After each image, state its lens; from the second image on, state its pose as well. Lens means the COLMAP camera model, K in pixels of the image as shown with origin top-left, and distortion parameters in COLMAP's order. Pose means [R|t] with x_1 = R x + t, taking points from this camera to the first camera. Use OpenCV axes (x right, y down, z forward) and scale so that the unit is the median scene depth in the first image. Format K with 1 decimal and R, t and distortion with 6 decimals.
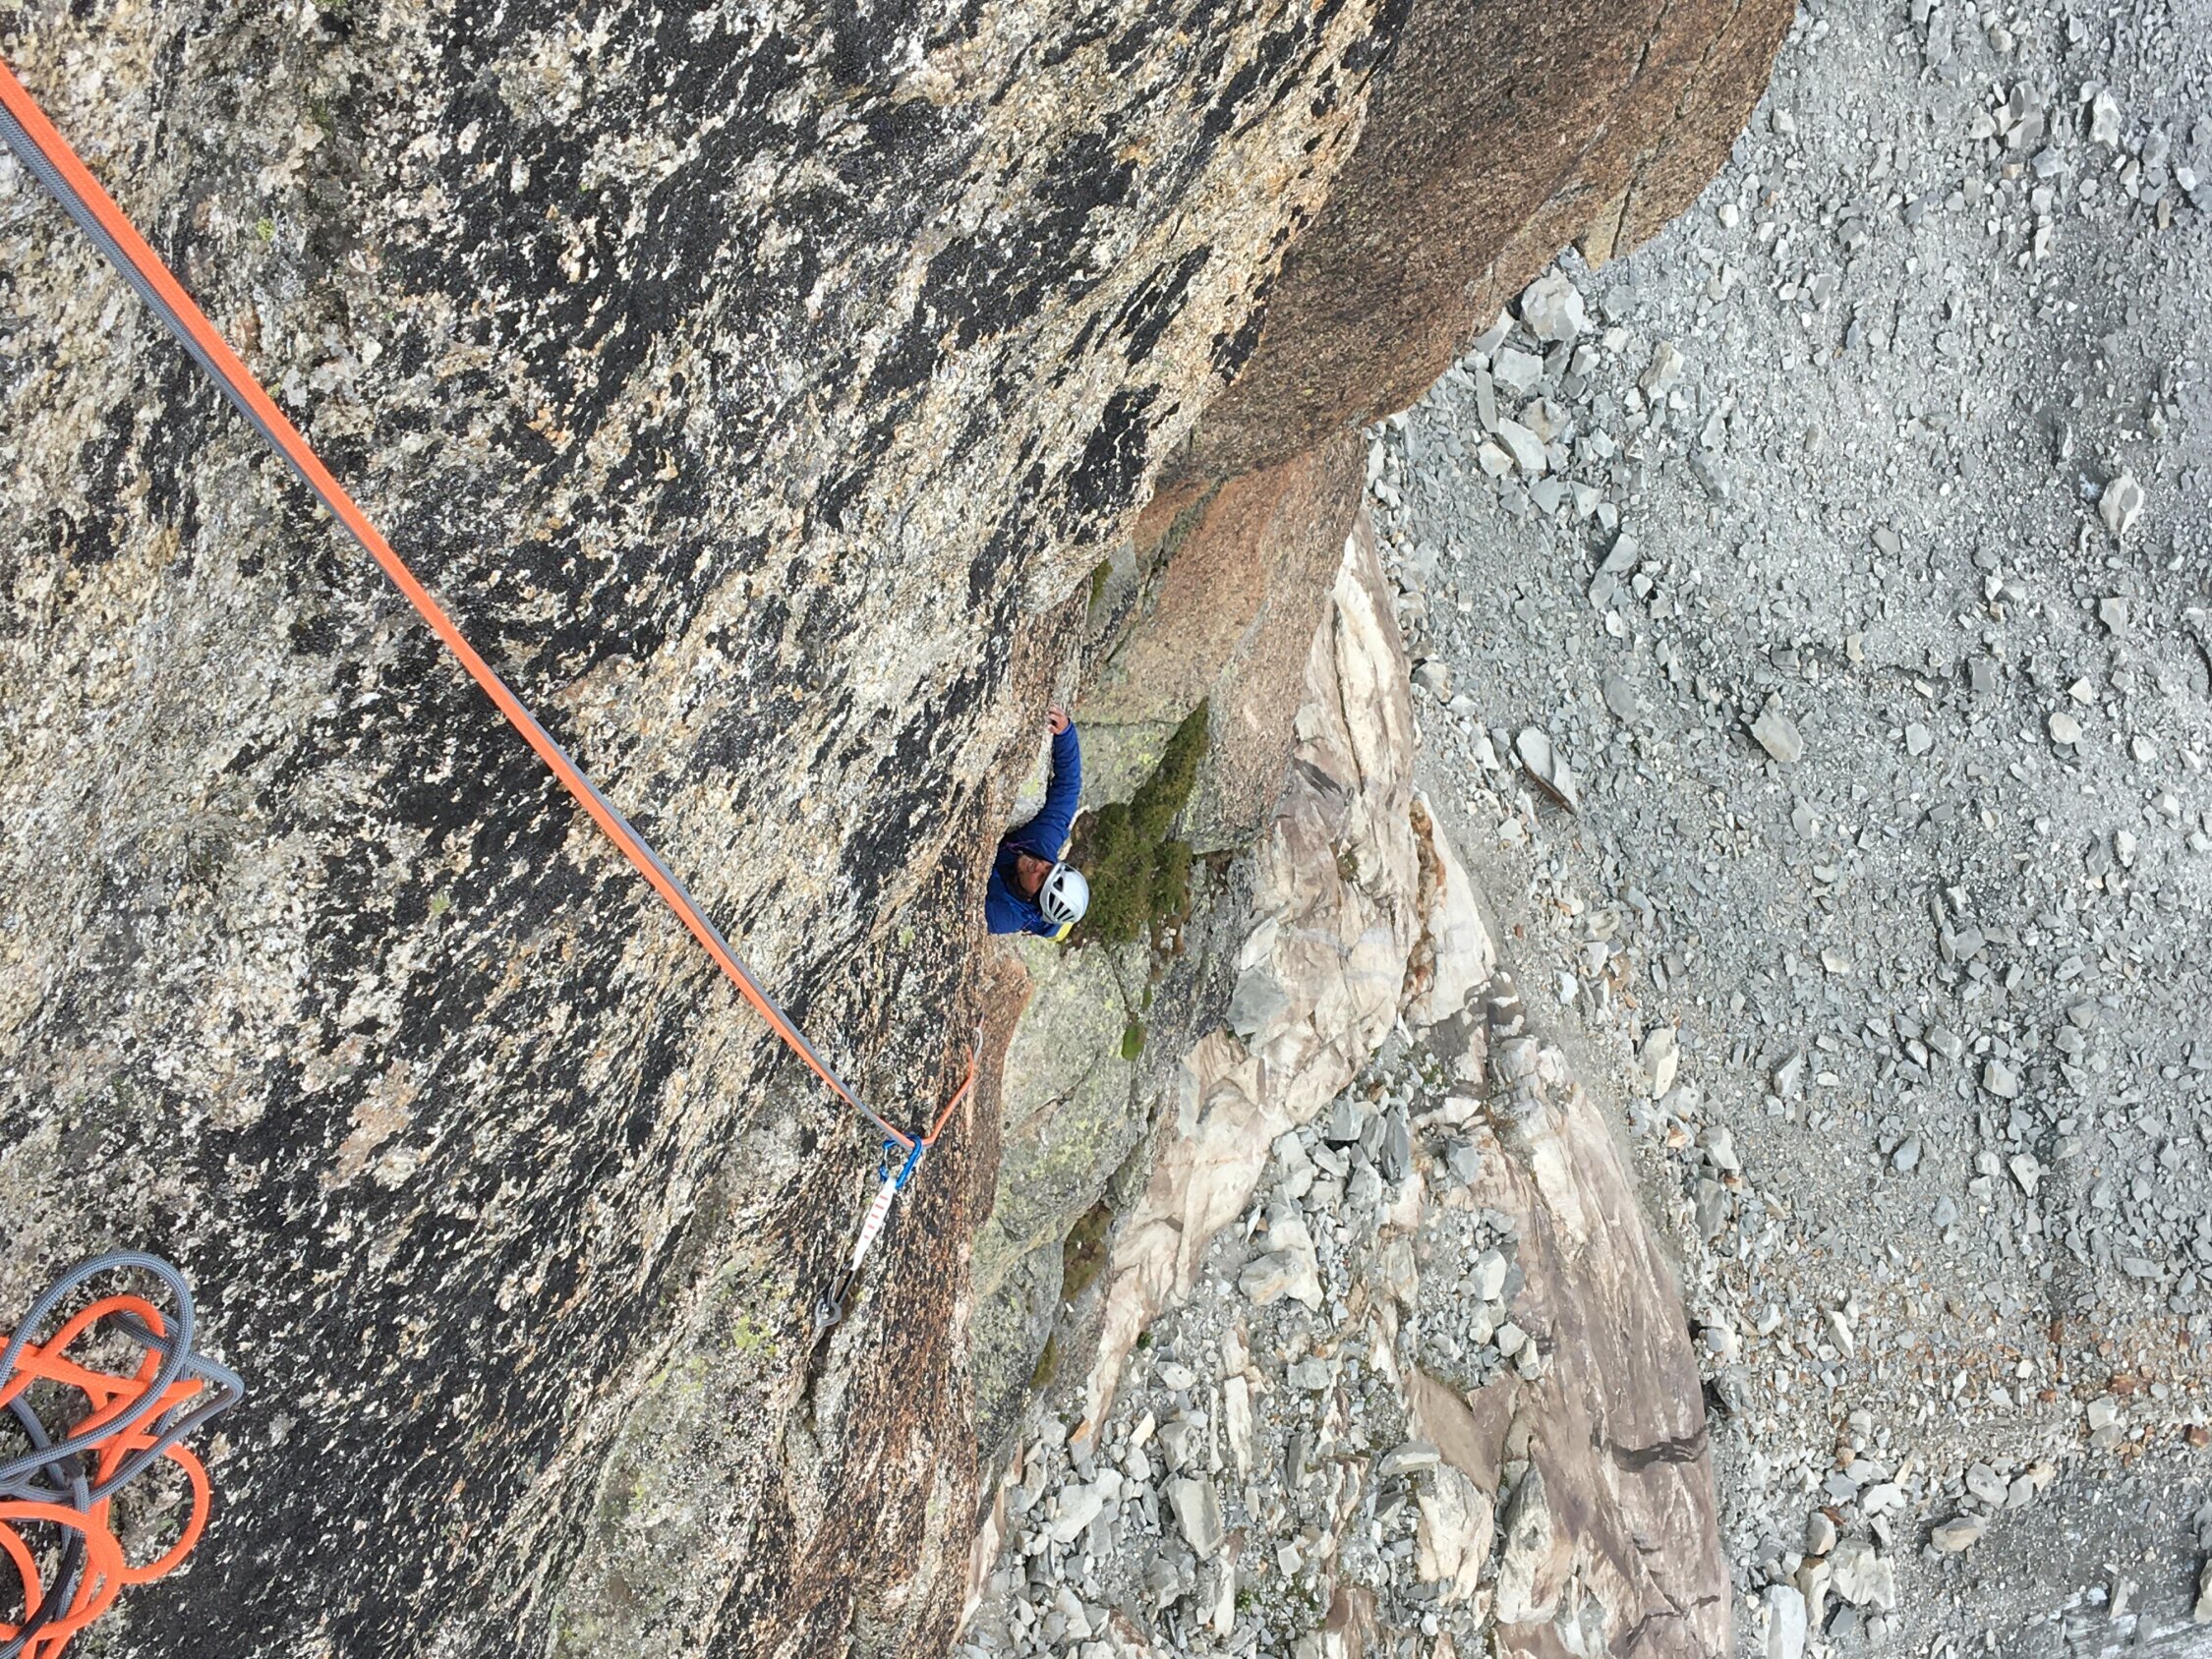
lens RADIAL K [[2850.9, 0, 1102.2], [0, 2850.9, 834.4], [0, 0, 1]] dist [0.040681, 0.000000]
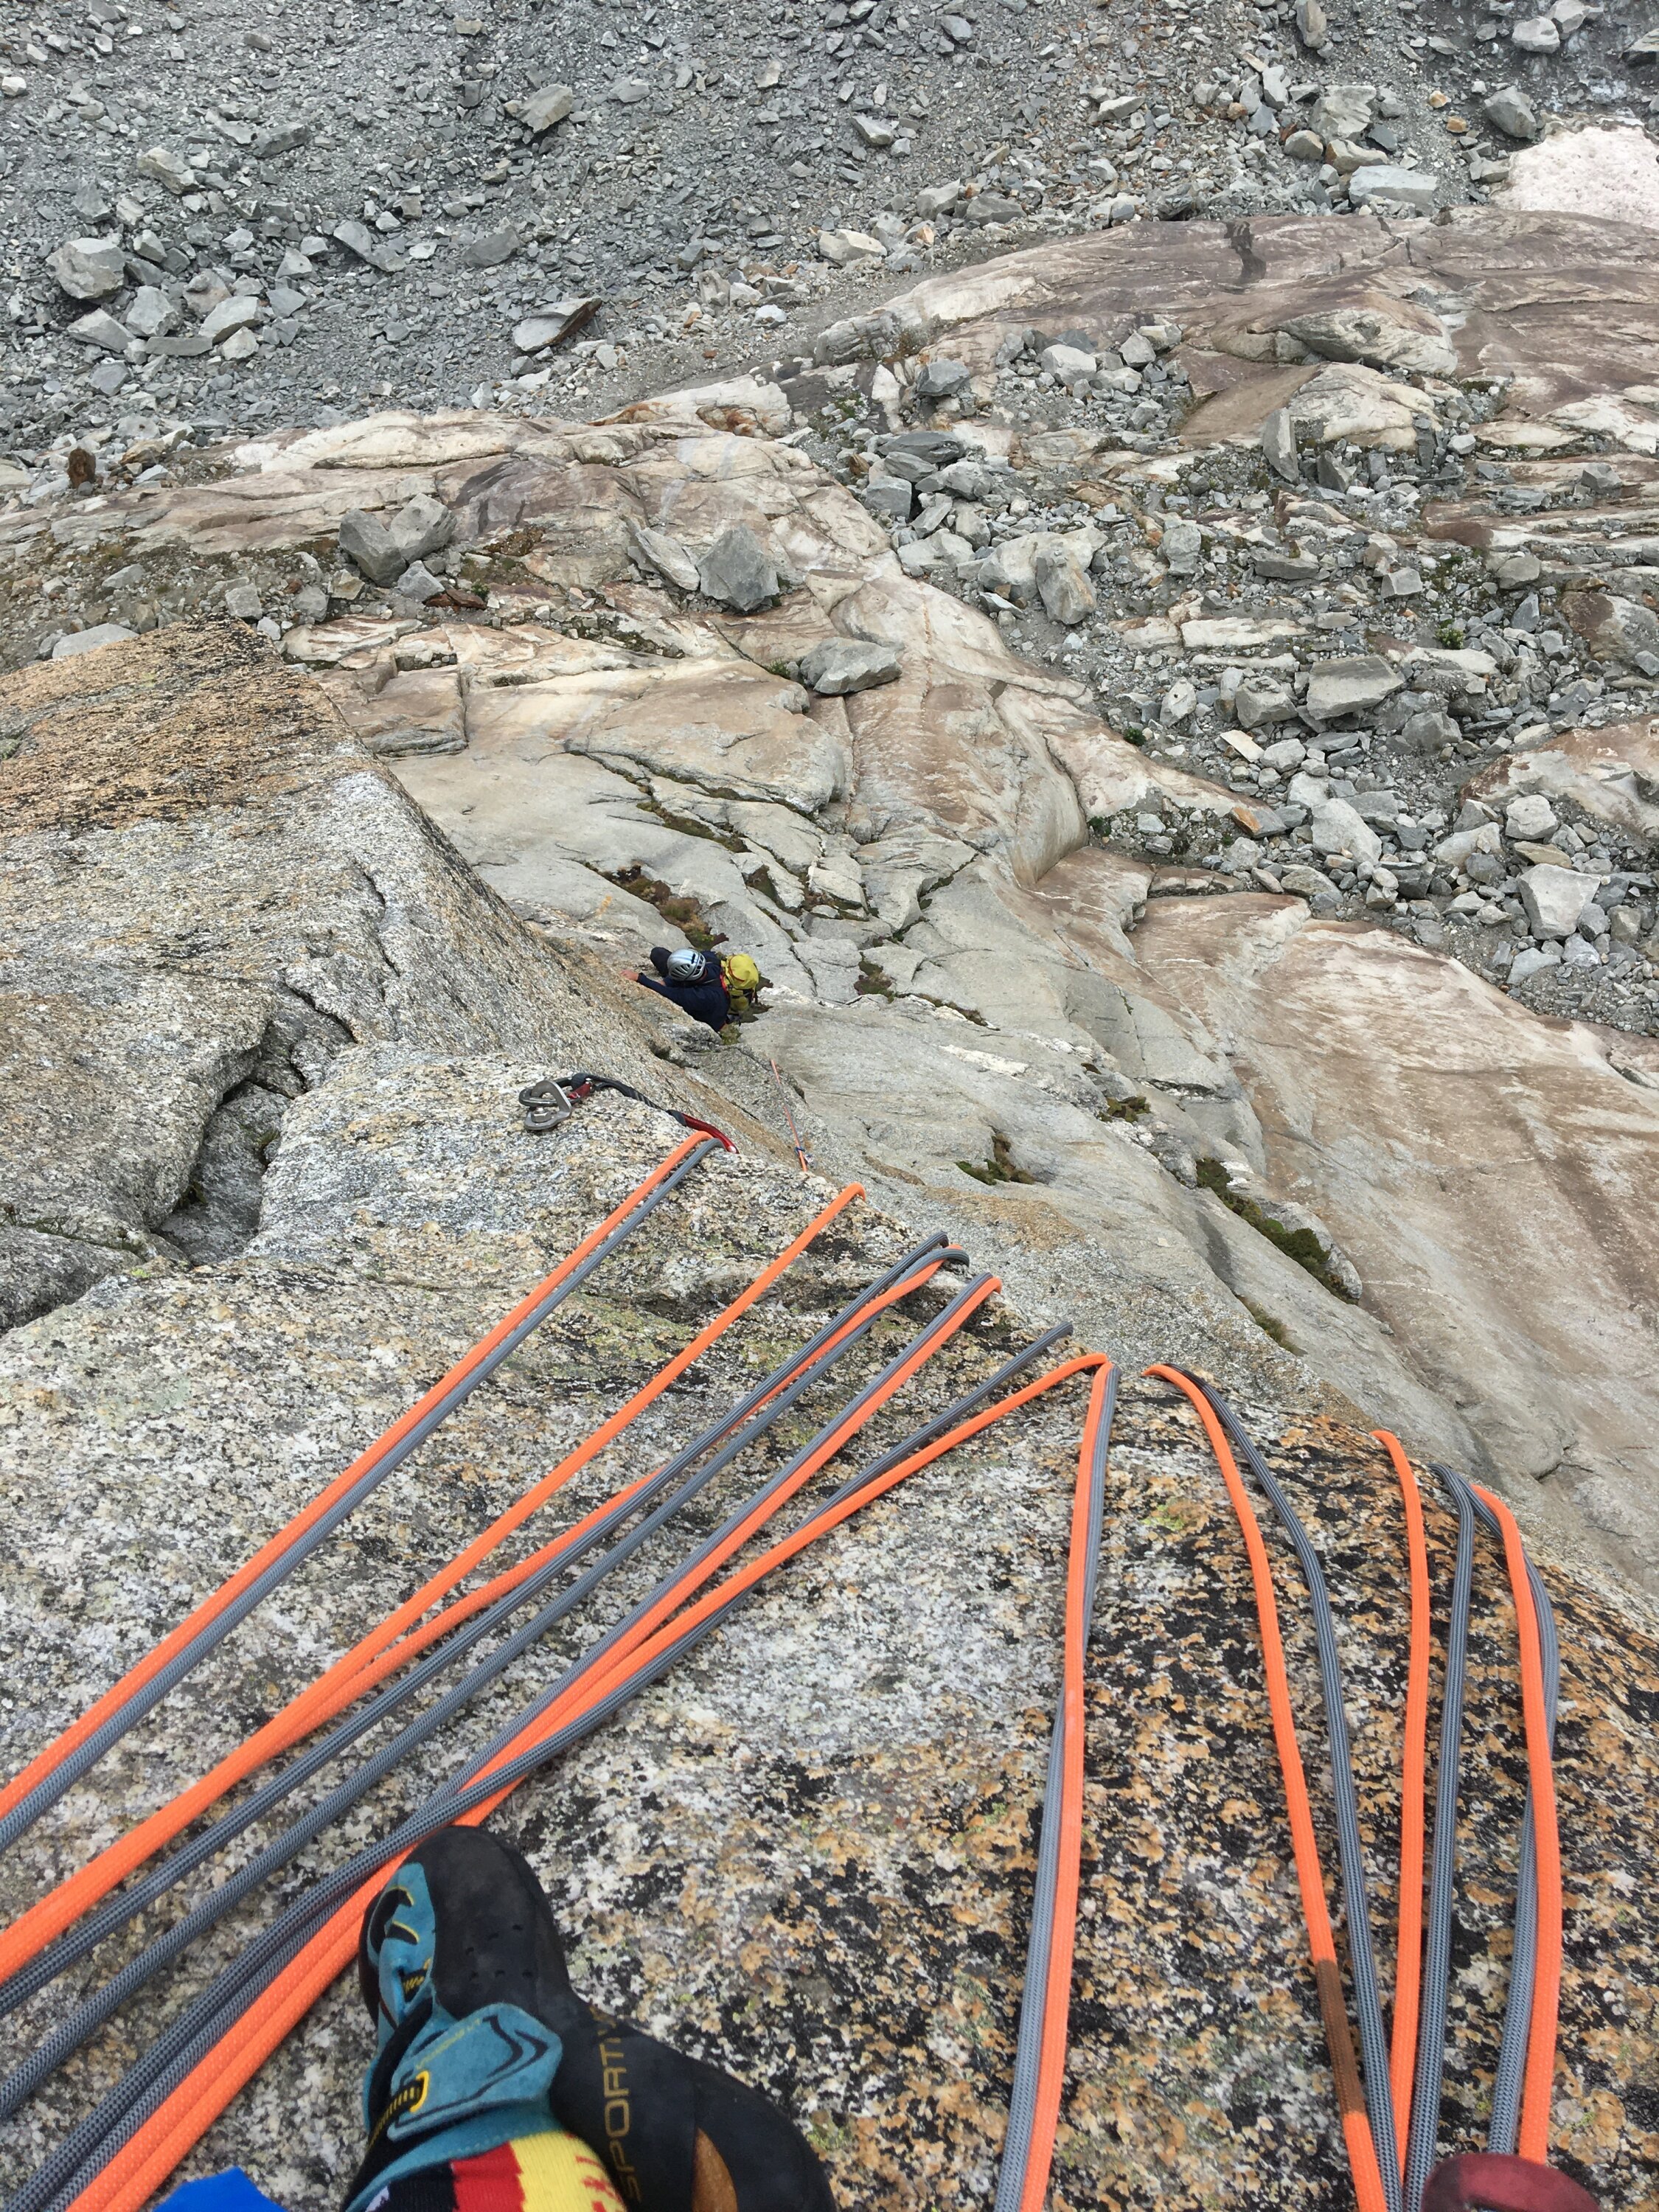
lens RADIAL K [[1872.5, 0, 844.7], [0, 1872.5, 1105.9], [0, 0, 1]] dist [0.092227, -0.017284]
pose [[0.080243, -0.986241, -0.144536, -0.011909], [0.992577, 0.065766, 0.102298, 0.028218], [-0.091385, -0.151672, 0.984197, 0.284591]]
